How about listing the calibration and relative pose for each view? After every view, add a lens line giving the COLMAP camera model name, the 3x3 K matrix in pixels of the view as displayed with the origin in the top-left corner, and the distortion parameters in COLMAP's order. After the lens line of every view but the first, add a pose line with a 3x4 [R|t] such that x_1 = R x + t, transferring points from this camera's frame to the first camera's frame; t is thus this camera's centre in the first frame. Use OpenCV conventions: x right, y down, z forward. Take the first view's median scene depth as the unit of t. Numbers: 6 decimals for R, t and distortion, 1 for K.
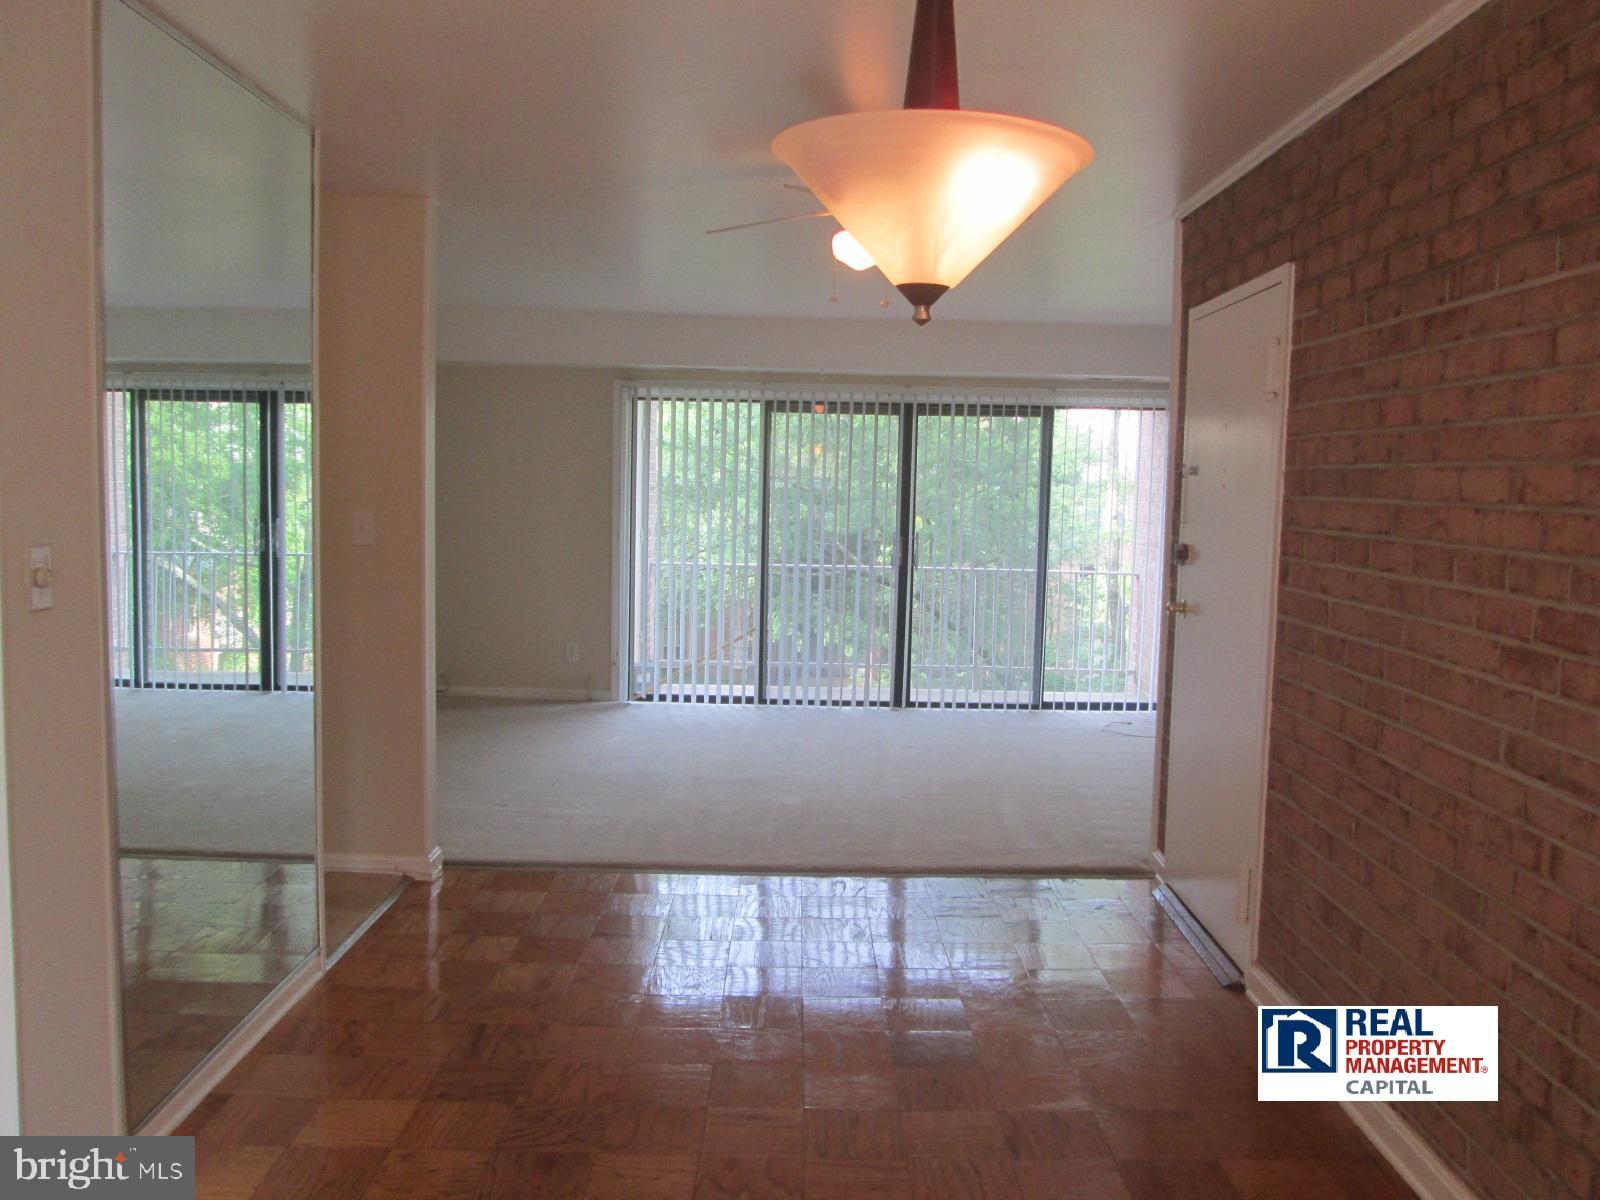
lens RADIAL K [[1329.0, 0, 798.5], [0, 1329.0, 600.5], [0, 0, 1]] dist [-0.043257, 0.005402]
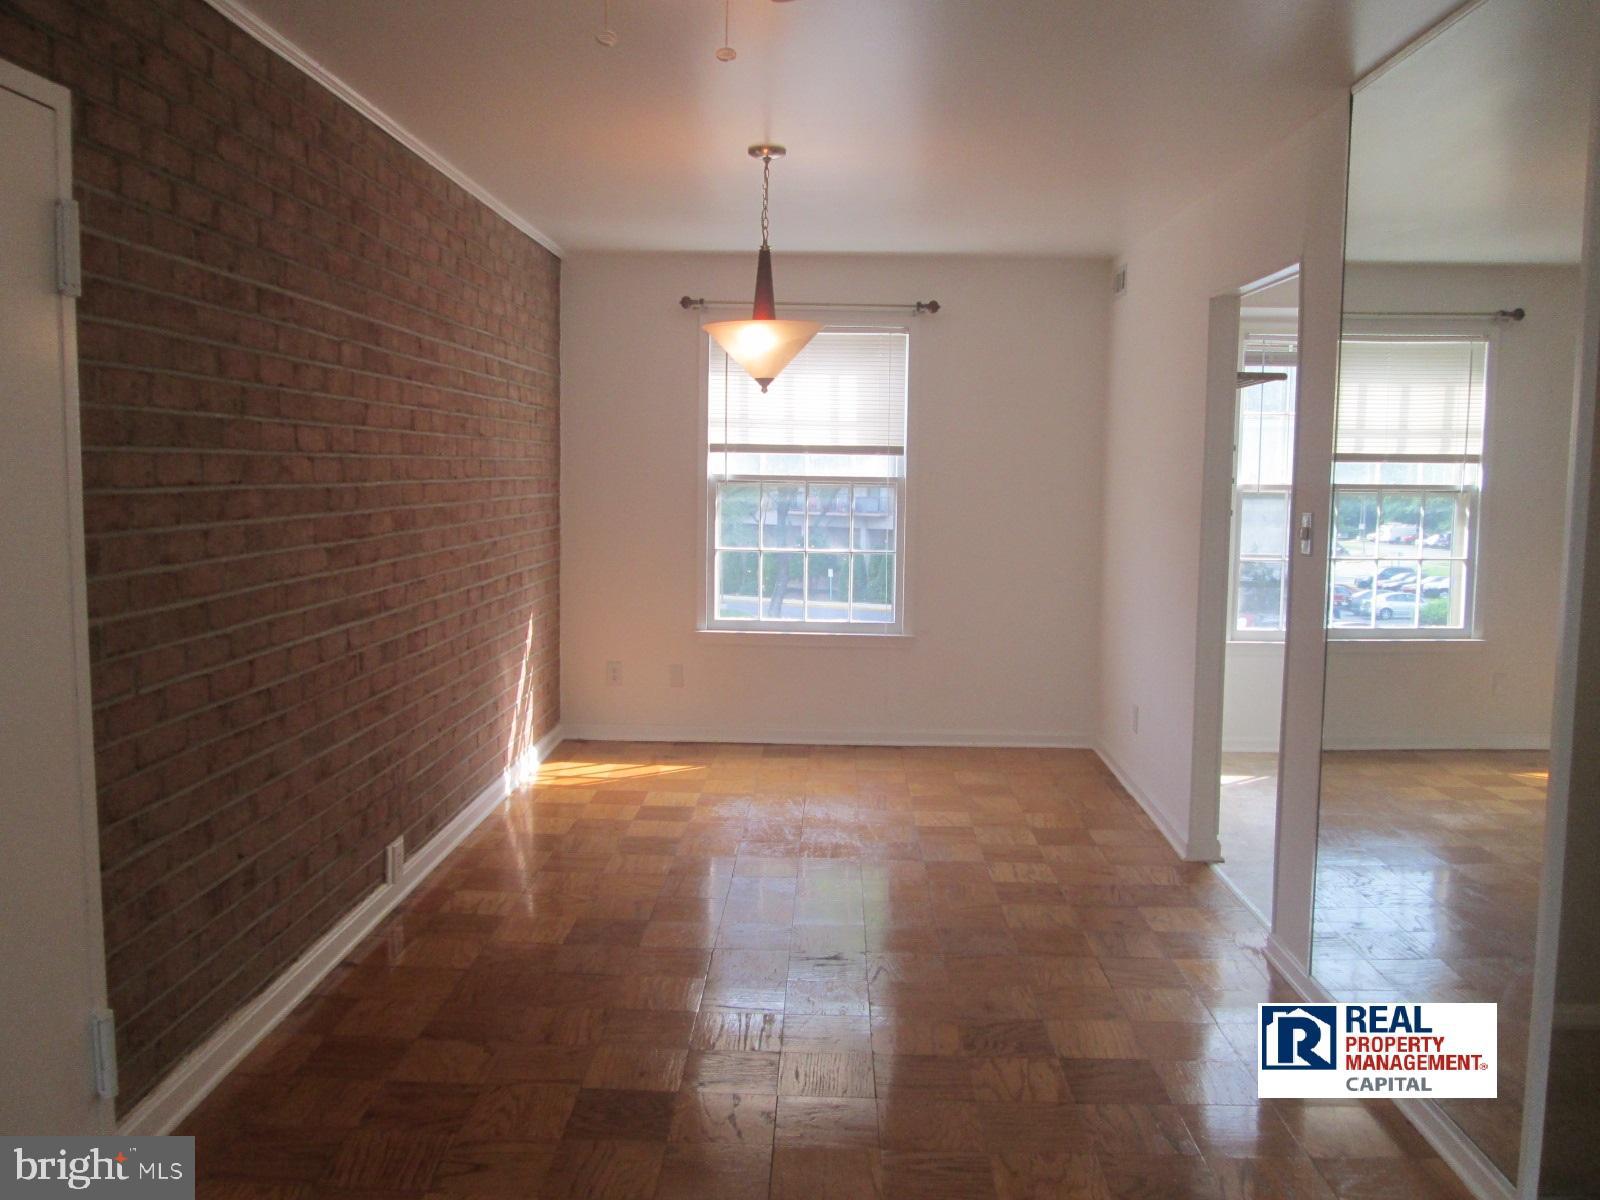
lens RADIAL K [[1329.0, 0, 800.0], [0, 1329.0, 602.4], [0, 0, 1]] dist [-0.043257, 0.005402]
pose [[-0.998983, -0.042471, 0.015106, -0.009363], [-0.038780, 0.980566, 0.192319, -0.118093], [-0.022981, 0.191538, -0.981216, 1.364814]]
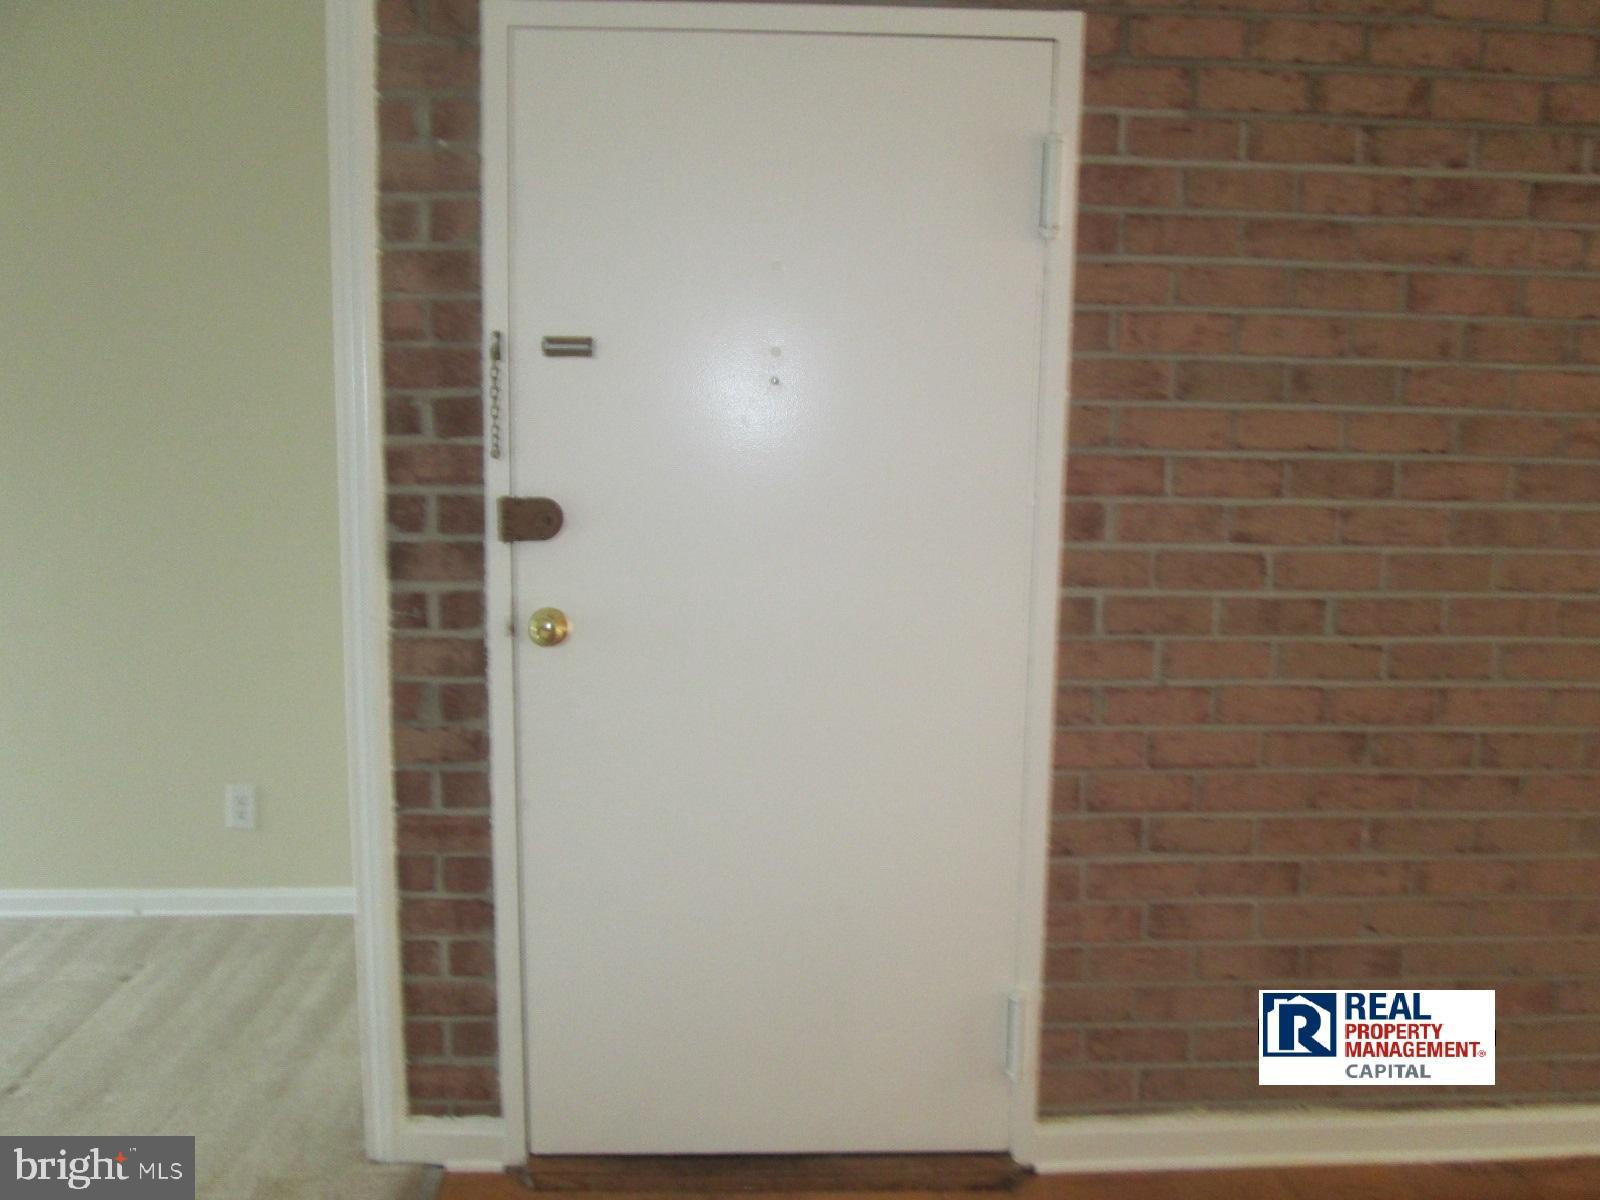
lens RADIAL K [[1329.0, 0, 800.8], [0, 1329.0, 592.7], [0, 0, 1]] dist [-0.043257, 0.005402]
pose [[-0.060377, -0.159130, 0.985410, -0.208595], [0.075189, 0.983681, 0.163458, -0.083951], [-0.995340, 0.083961, -0.047427, 0.958252]]
